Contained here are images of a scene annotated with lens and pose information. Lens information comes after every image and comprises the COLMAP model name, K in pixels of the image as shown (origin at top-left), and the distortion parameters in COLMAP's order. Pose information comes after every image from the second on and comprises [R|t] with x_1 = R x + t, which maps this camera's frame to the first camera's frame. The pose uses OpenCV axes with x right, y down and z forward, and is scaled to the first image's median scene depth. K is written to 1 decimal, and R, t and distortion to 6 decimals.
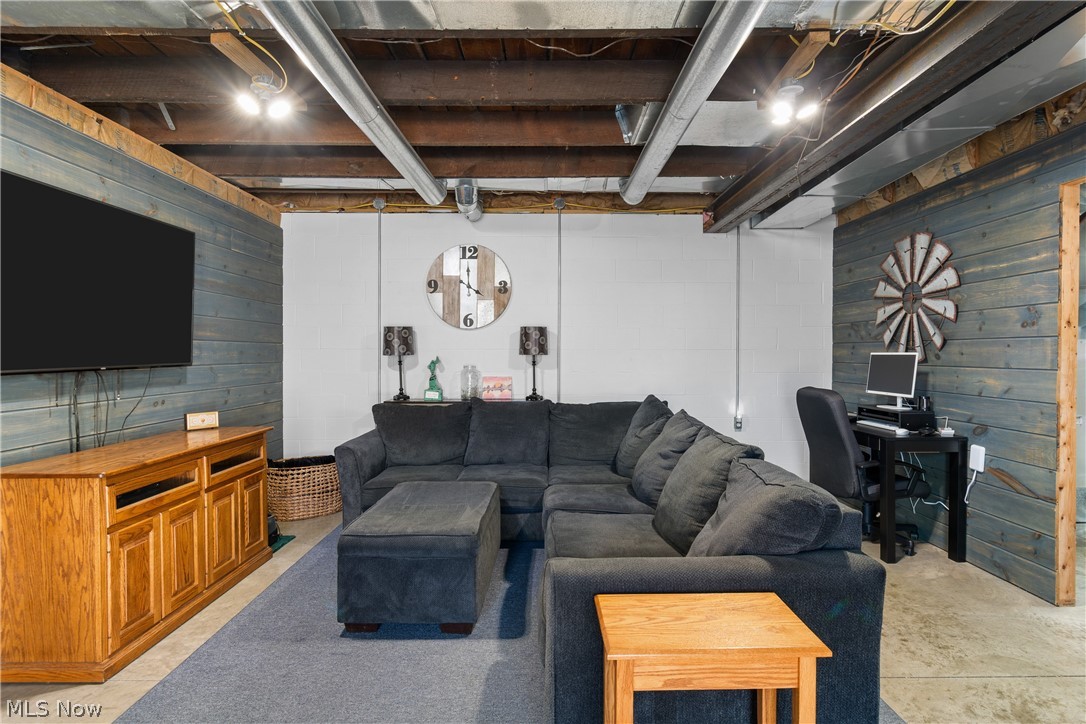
lens RADIAL K [[566.8, 0, 548.9], [0, 566.8, 358.7], [0, 0, 1]] dist [0.000469, -0.000657]
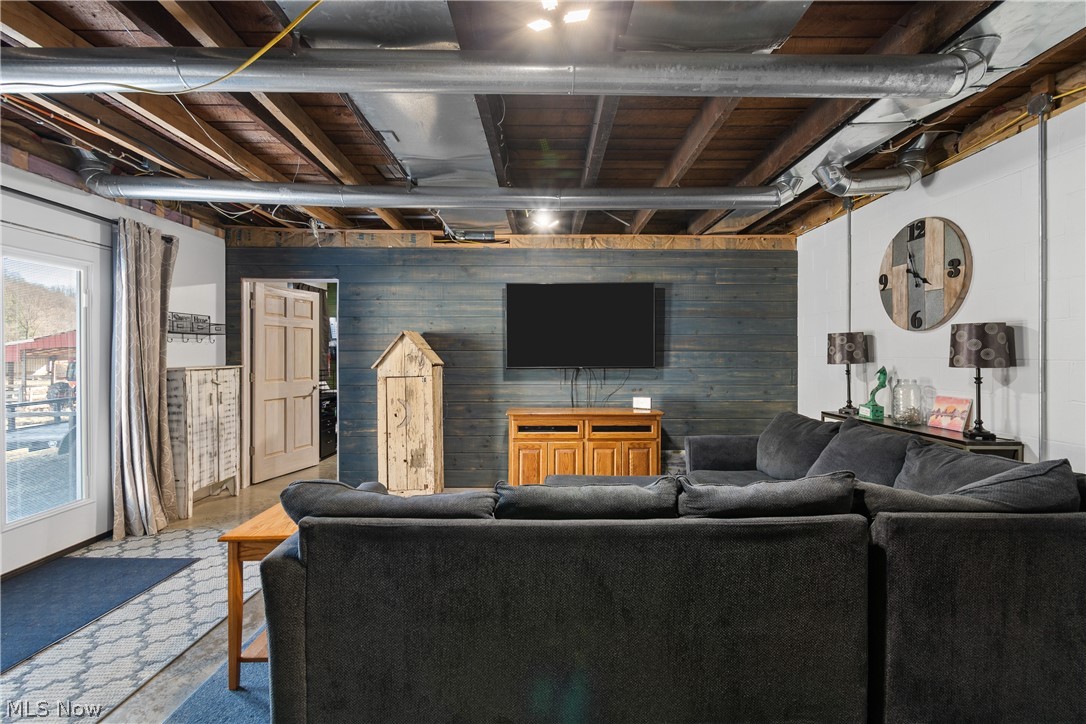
lens RADIAL K [[483.9, 0, 557.1], [0, 483.9, 358.4], [0, 0, 1]] dist [0.003789, -0.002336]
pose [[0.023064, 0.006823, -0.999711, 0.641560], [-0.013418, 0.999889, 0.006515, -0.017405], [0.999644, 0.013264, 0.023153, 0.646645]]
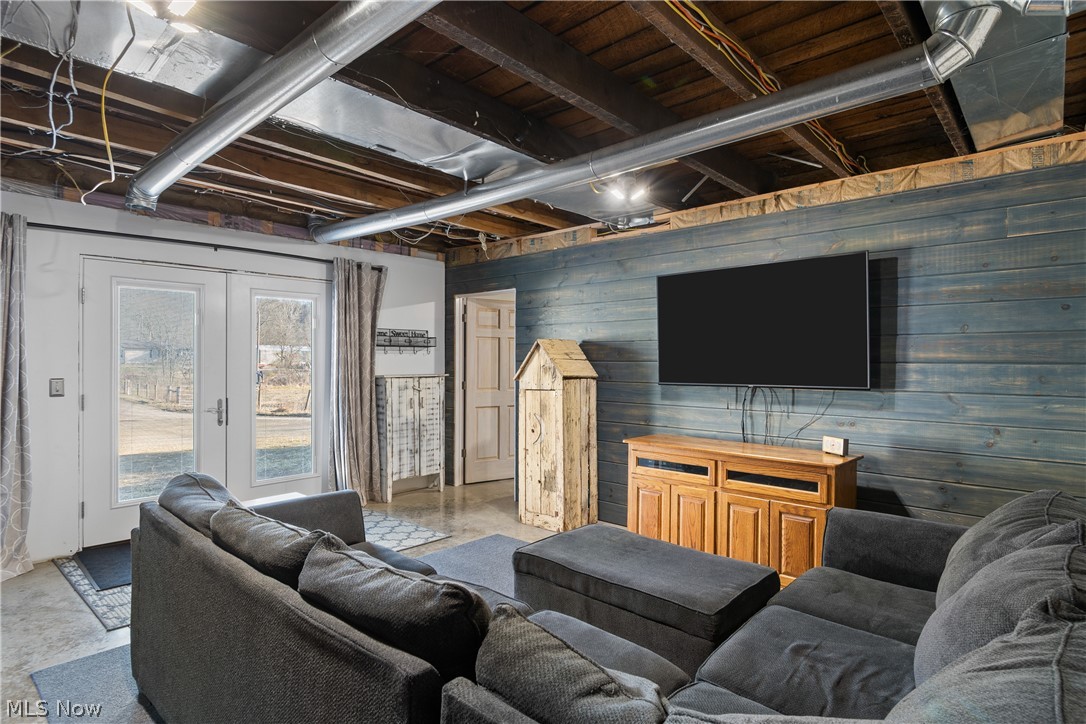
lens RADIAL K [[566.8, 0, 564.1], [0, 566.8, 363.9], [0, 0, 1]] dist [0.000469, -0.000657]
pose [[-0.655781, -0.001697, -0.754950, 0.391270], [-0.015378, 0.999820, 0.011110, -0.031832], [0.754795, 0.018896, -0.655689, 1.140885]]
